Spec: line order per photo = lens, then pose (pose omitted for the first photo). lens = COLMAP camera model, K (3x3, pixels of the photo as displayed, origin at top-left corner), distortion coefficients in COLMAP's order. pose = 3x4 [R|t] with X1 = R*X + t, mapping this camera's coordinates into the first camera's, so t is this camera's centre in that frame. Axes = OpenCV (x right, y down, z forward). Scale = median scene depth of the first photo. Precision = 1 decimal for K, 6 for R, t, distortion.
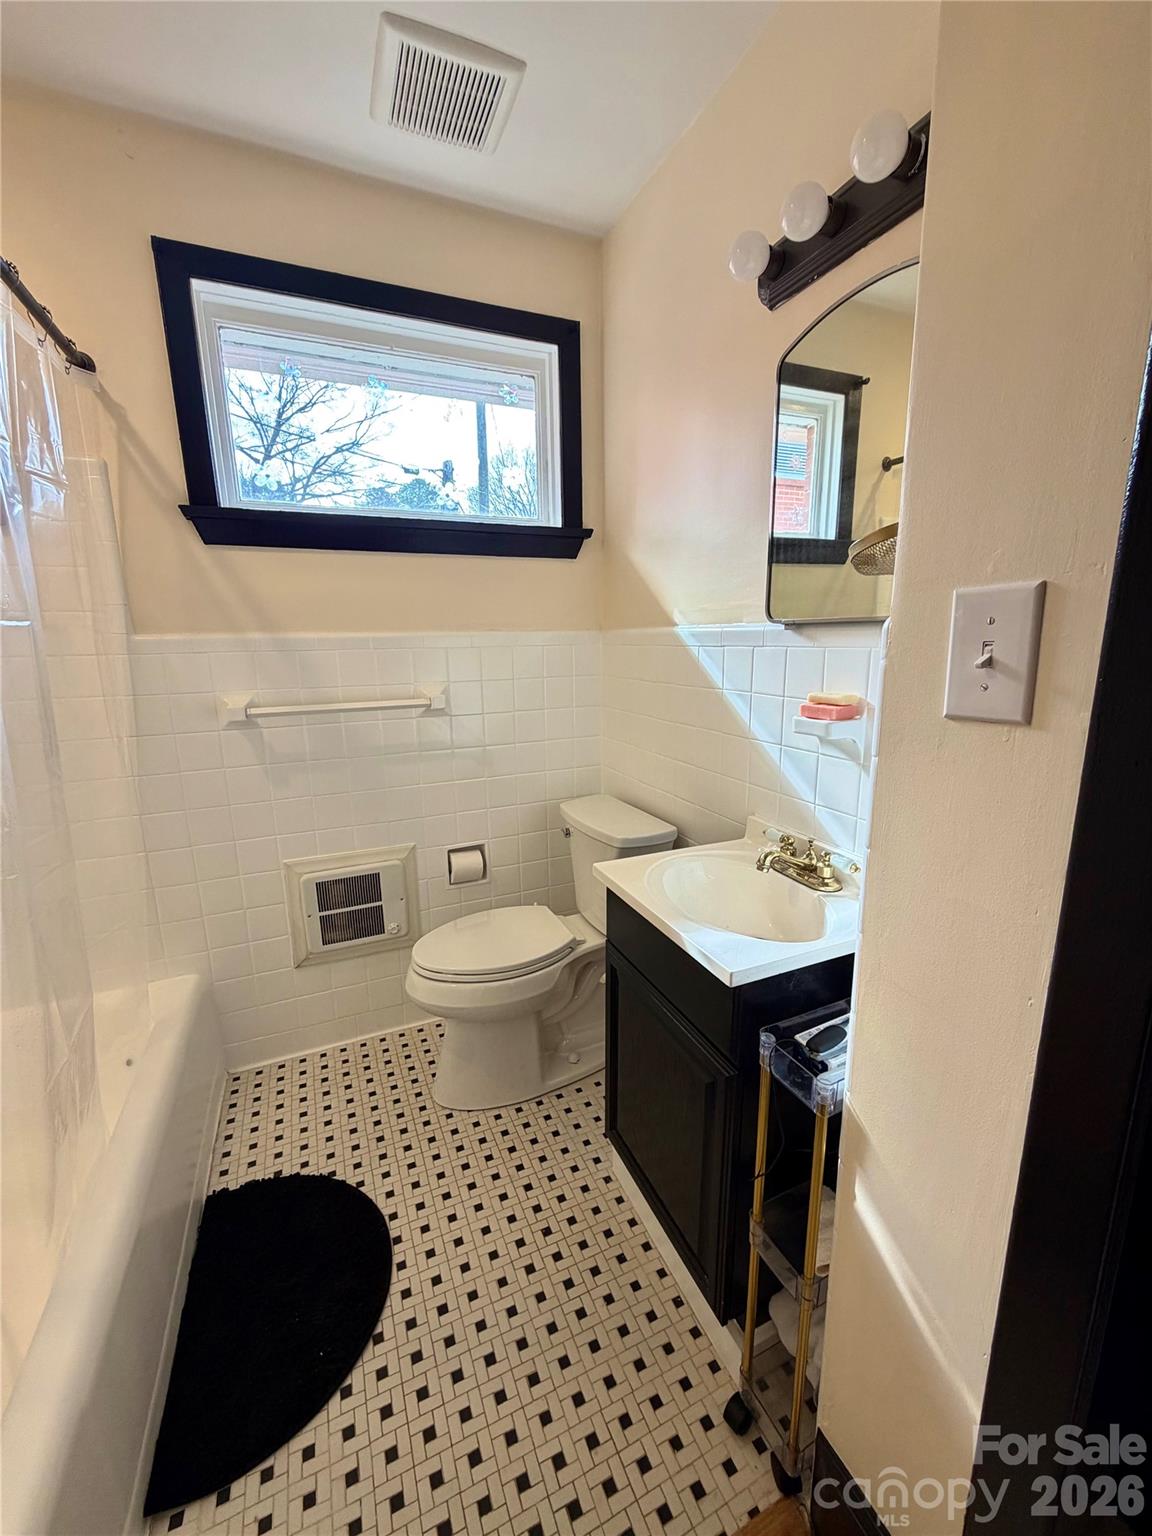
lens RADIAL K [[614.5, 0, 578.2], [0, 614.5, 764.7], [0, 0, 1]] dist [0.001660, 0.000814]
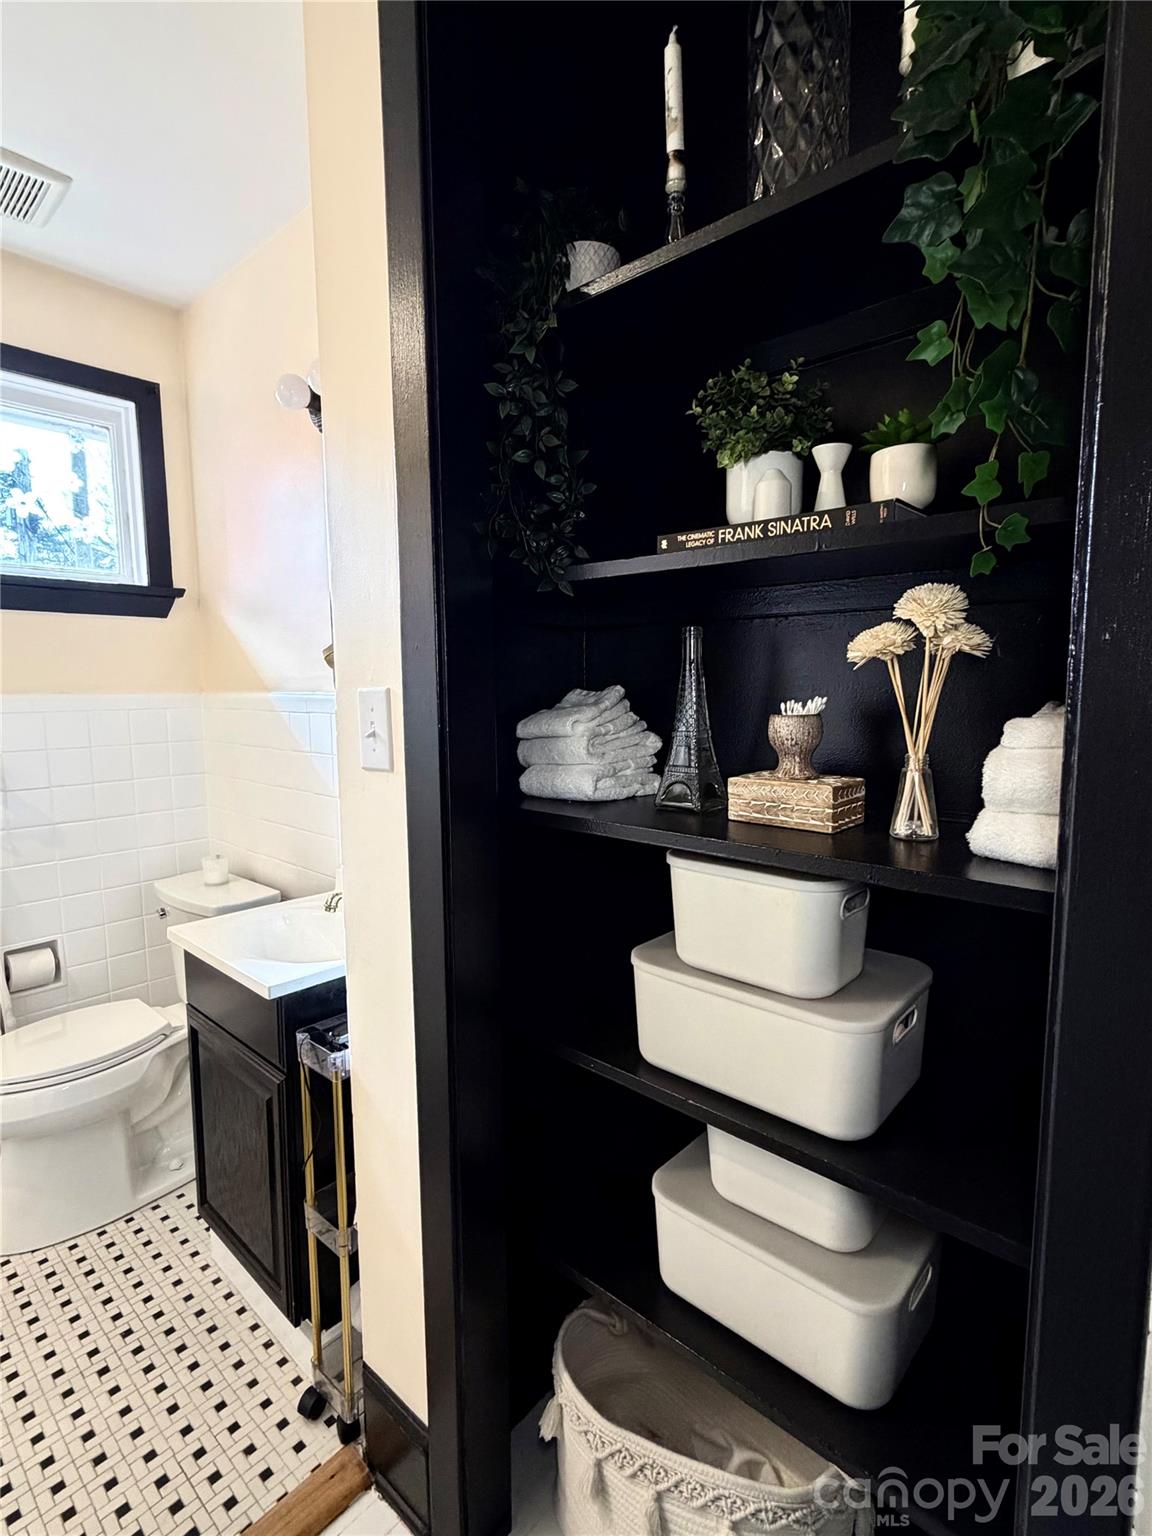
lens RADIAL K [[751.5, 0, 574.3], [0, 751.5, 767.9], [0, 0, 1]] dist [0.002286, -0.001931]
pose [[0.914130, -0.036626, 0.403764, 0.118360], [0.076244, 0.993672, -0.082482, 0.042373], [-0.398187, 0.106184, 0.911138, -0.340548]]
